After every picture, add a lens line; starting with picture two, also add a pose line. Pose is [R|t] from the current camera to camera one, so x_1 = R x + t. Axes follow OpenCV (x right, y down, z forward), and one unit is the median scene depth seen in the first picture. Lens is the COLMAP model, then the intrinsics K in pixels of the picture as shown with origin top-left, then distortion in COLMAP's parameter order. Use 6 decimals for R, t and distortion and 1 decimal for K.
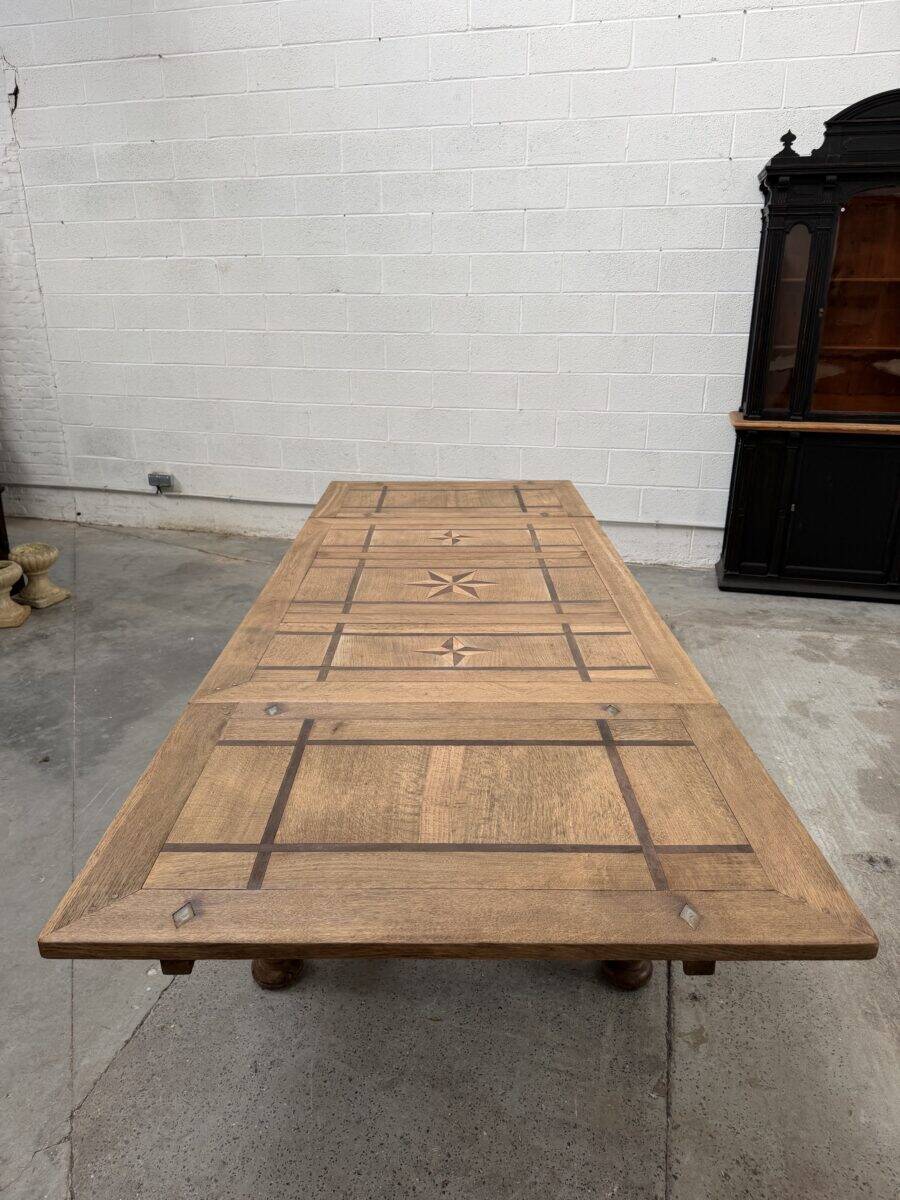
lens RADIAL K [[845.0, 0, 440.7], [0, 845.0, 601.4], [0, 0, 1]] dist [0.058812, -0.087747]
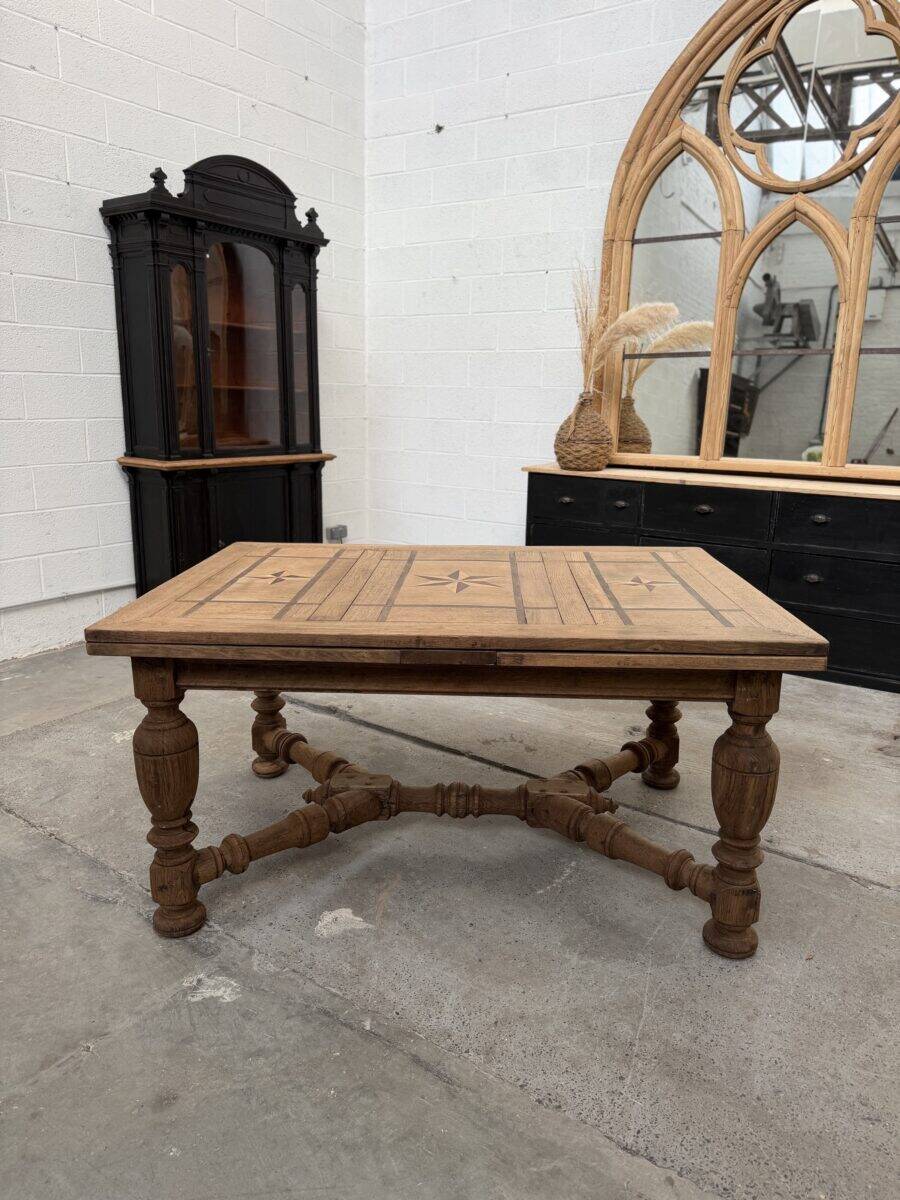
lens RADIAL K [[847.2, 0, 447.7], [0, 847.2, 600.8], [0, 0, 1]] dist [0.023746, -0.033491]
pose [[0.358603, -0.210591, 0.909426, -0.420692], [0.307449, 0.946510, 0.097946, -0.060512], [-0.881408, 0.244478, 0.404167, 0.373914]]
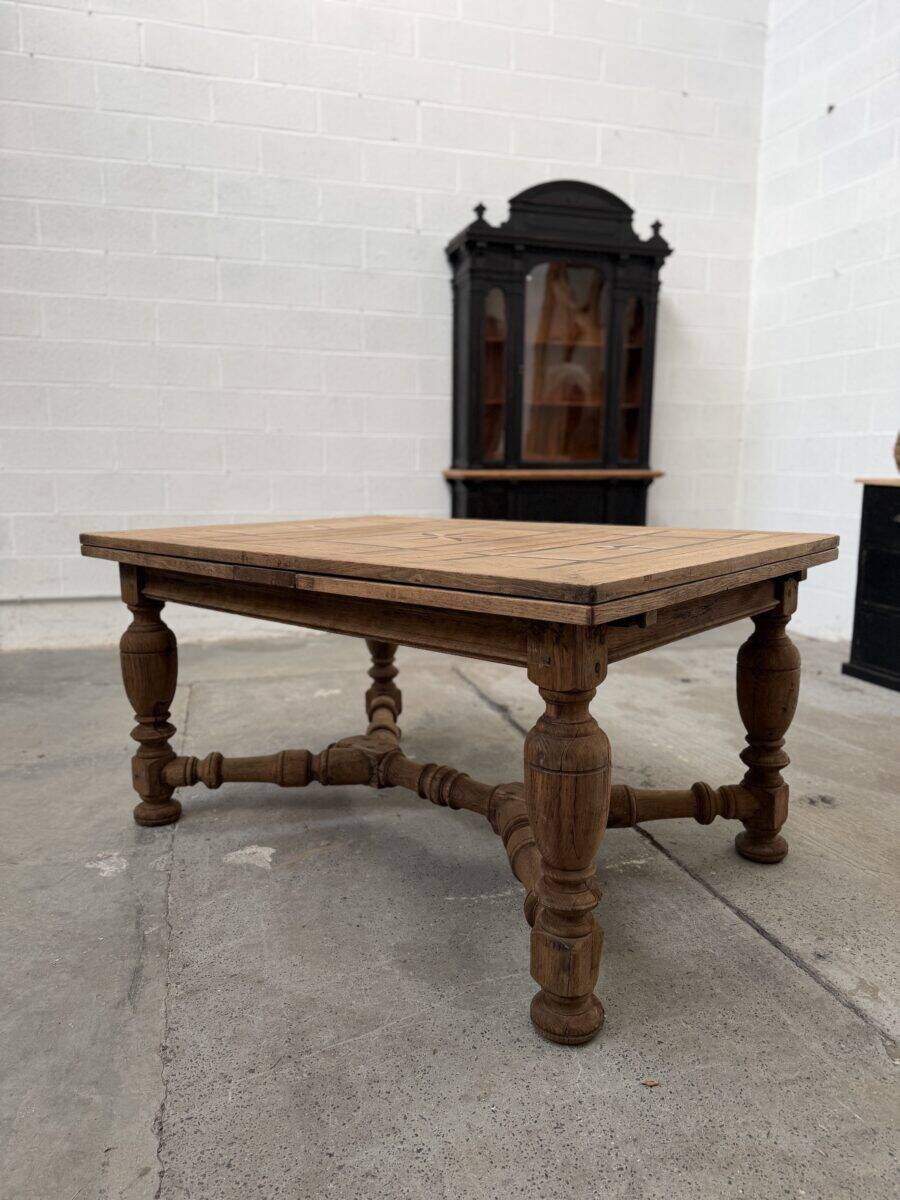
lens RADIAL K [[847.2, 0, 447.7], [0, 847.2, 600.8], [0, 0, 1]] dist [0.023746, -0.033491]
pose [[0.860252, -0.071887, 0.504776, -0.186357], [0.167759, 0.974795, -0.147074, 0.084789], [-0.481481, 0.211202, 0.850629, 0.178556]]
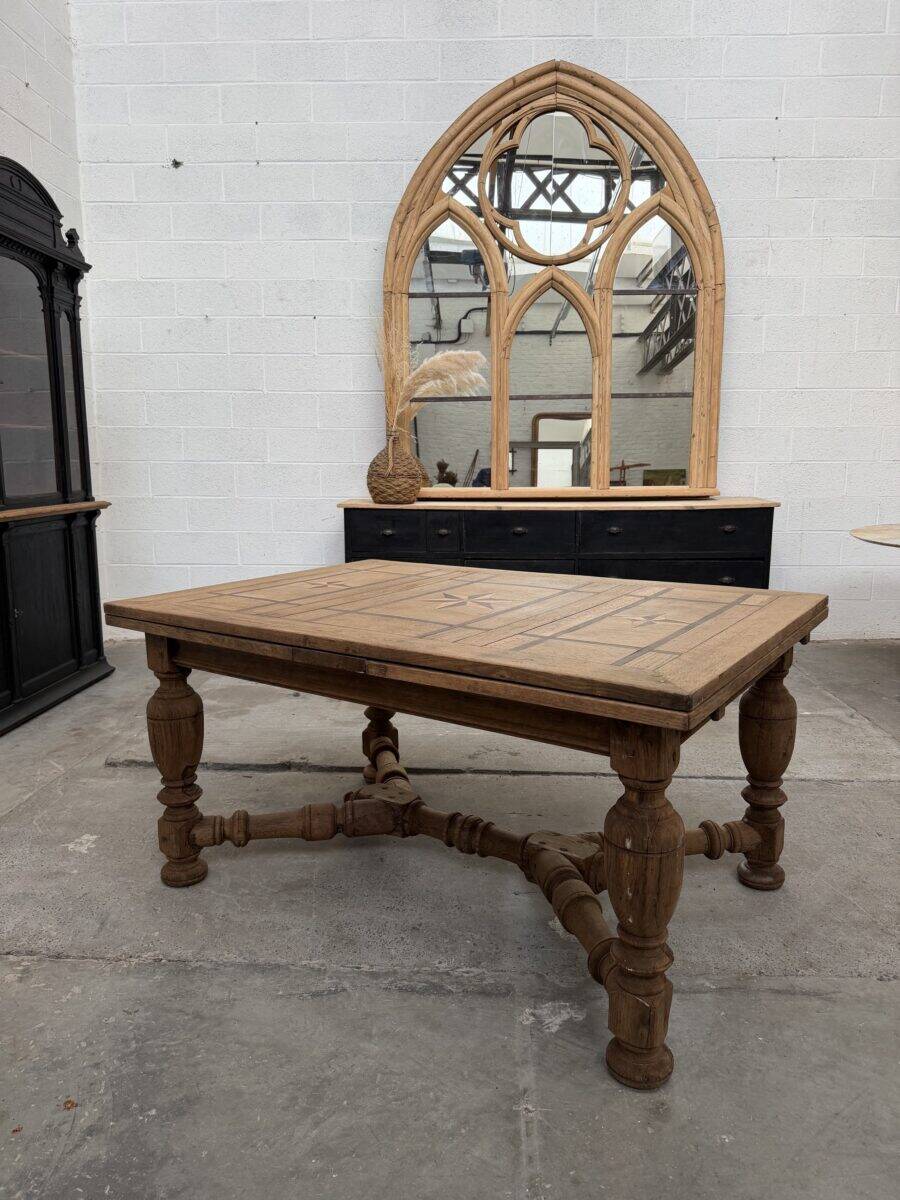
lens RADIAL K [[843.8, 0, 450.5], [0, 843.8, 599.5], [0, 0, 1]] dist [0.029312, -0.037746]
pose [[-0.192076, -0.159259, 0.968372, -0.467877], [0.345252, 0.912700, 0.218584, -0.157239], [-0.918645, 0.376317, -0.120323, 0.710672]]
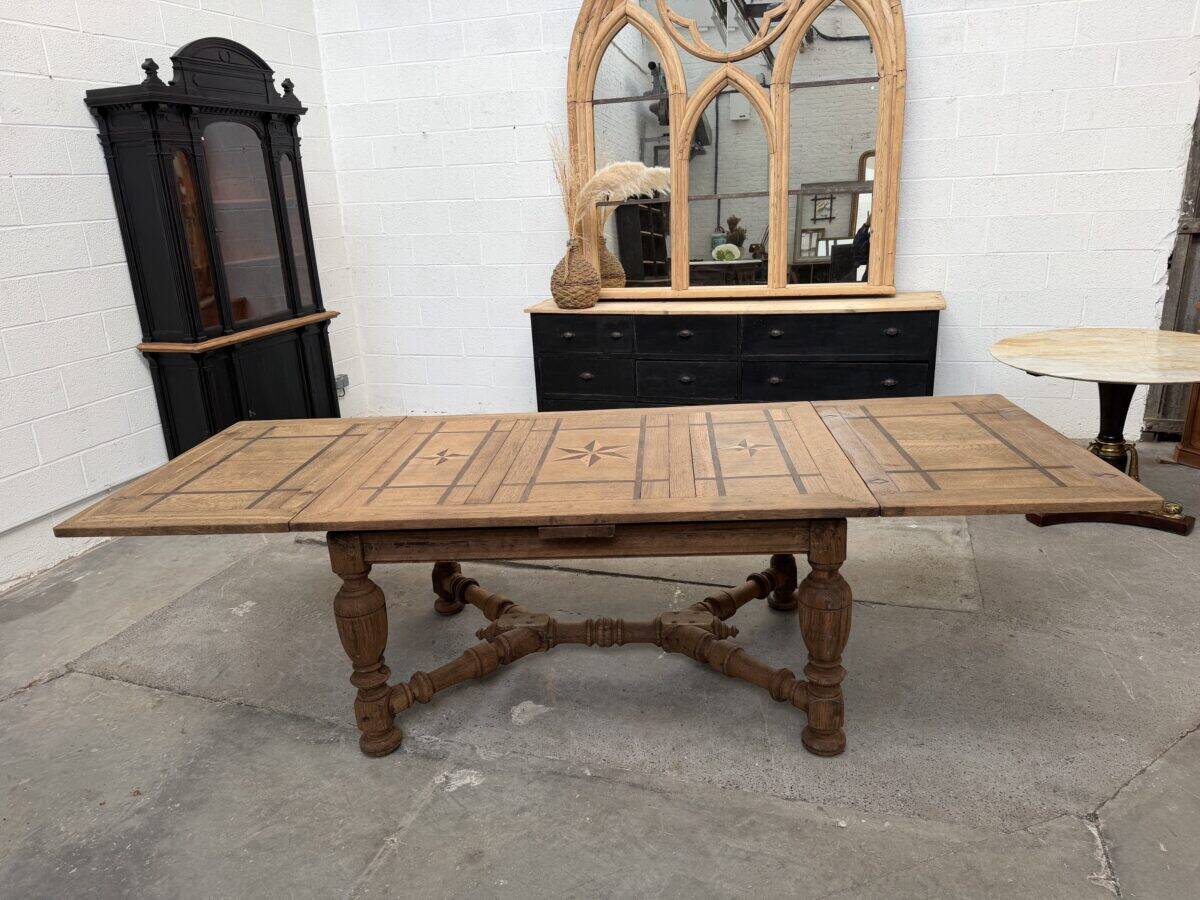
lens RADIAL K [[839.3, 0, 599.0], [0, 839.3, 456.3], [0, 0, 1]] dist [0.059753, -0.088568]
pose [[0.070263, -0.305538, 0.949584, -0.568866], [0.393006, 0.883422, 0.255170, -0.161956], [-0.916848, 0.355263, 0.182150, 0.436880]]
